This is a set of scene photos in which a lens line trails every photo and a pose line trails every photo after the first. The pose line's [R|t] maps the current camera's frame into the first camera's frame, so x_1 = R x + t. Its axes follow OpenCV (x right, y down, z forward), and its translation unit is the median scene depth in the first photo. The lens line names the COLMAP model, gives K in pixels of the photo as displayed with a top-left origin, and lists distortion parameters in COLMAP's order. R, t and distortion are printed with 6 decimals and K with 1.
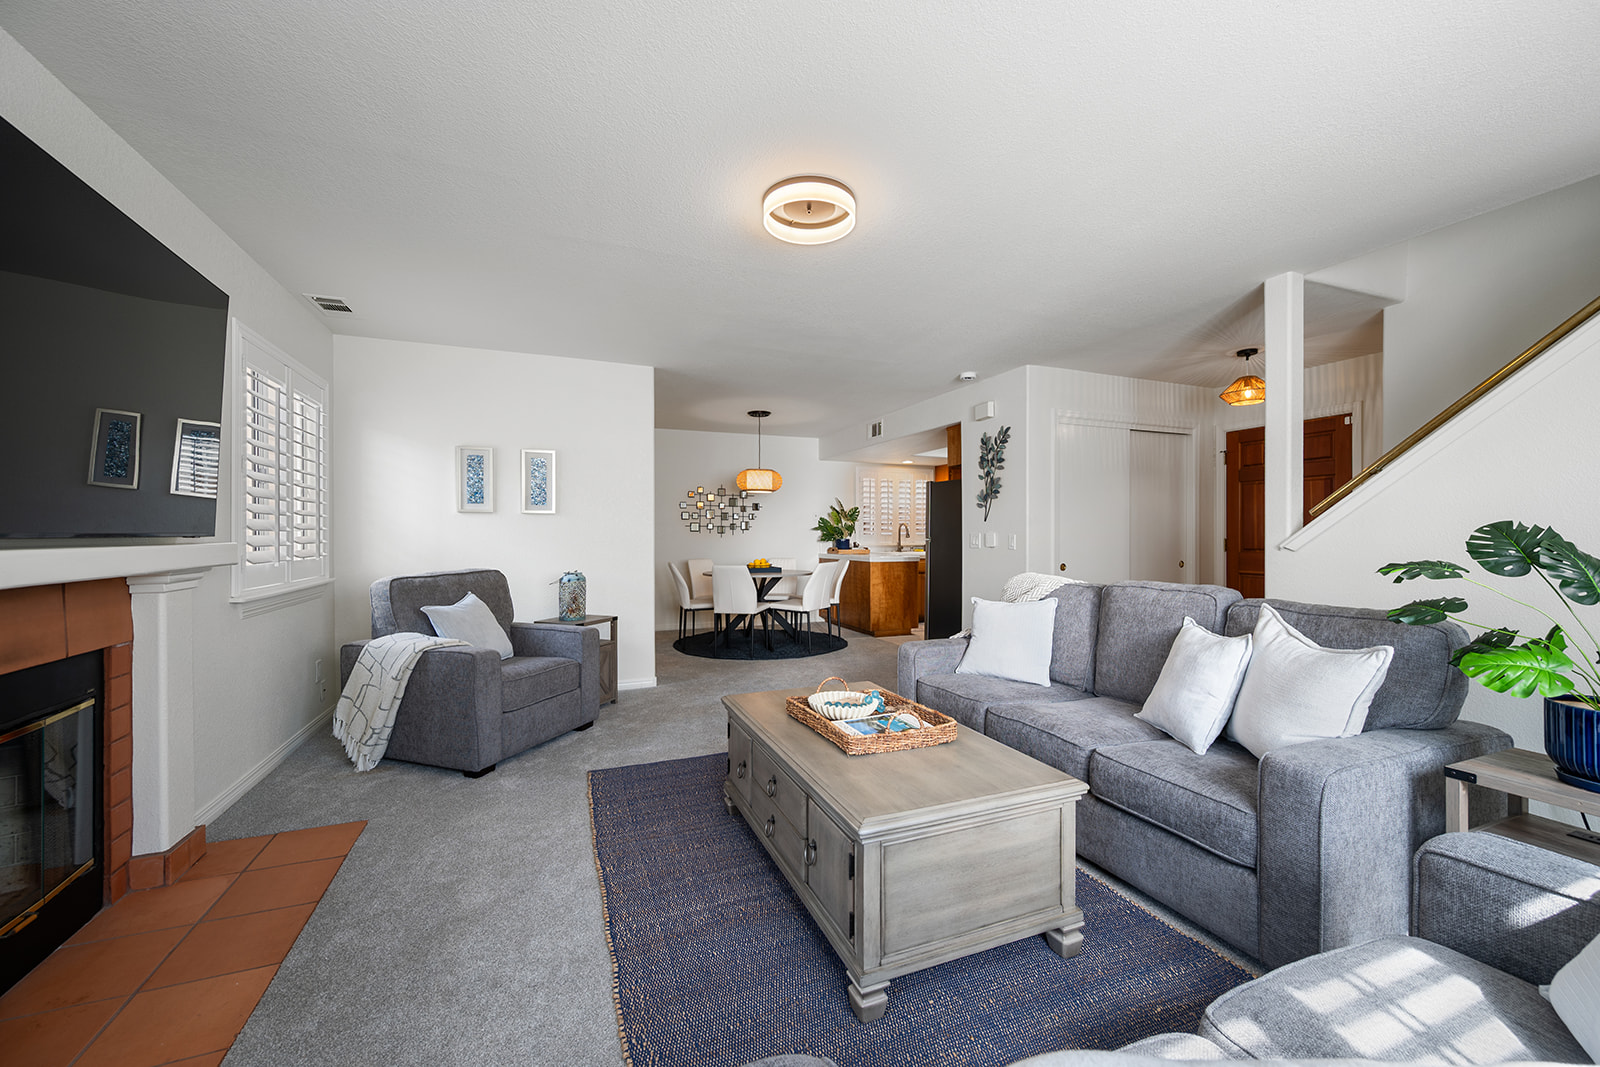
lens RADIAL K [[630.6, 0, 804.5], [0, 630.6, 534.1], [0, 0, 1]] dist [-0.003645, 0.000033]
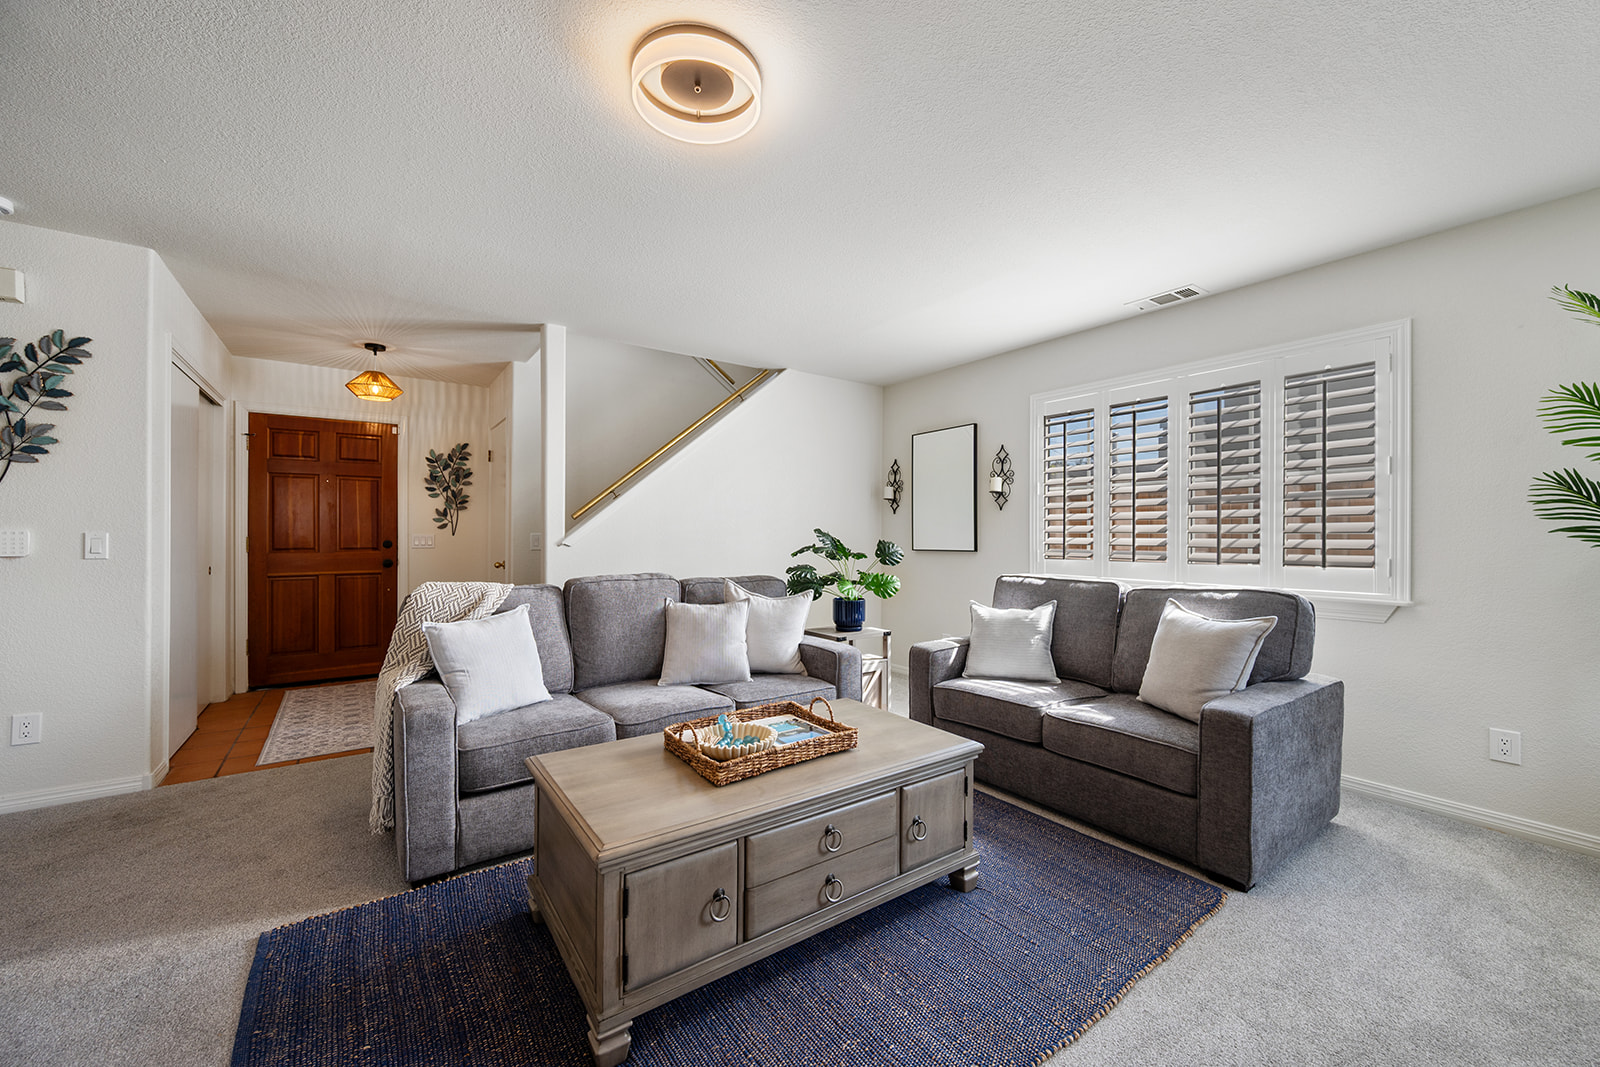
lens RADIAL K [[630.6, 0, 804.5], [0, 630.6, 534.1], [0, 0, 1]] dist [-0.003645, 0.000033]
pose [[-0.234887, 0.000459, 0.972023, -0.391982], [-0.003386, 0.999993, -0.001291, 0.000835], [-0.972017, -0.003595, -0.234884, 0.569342]]
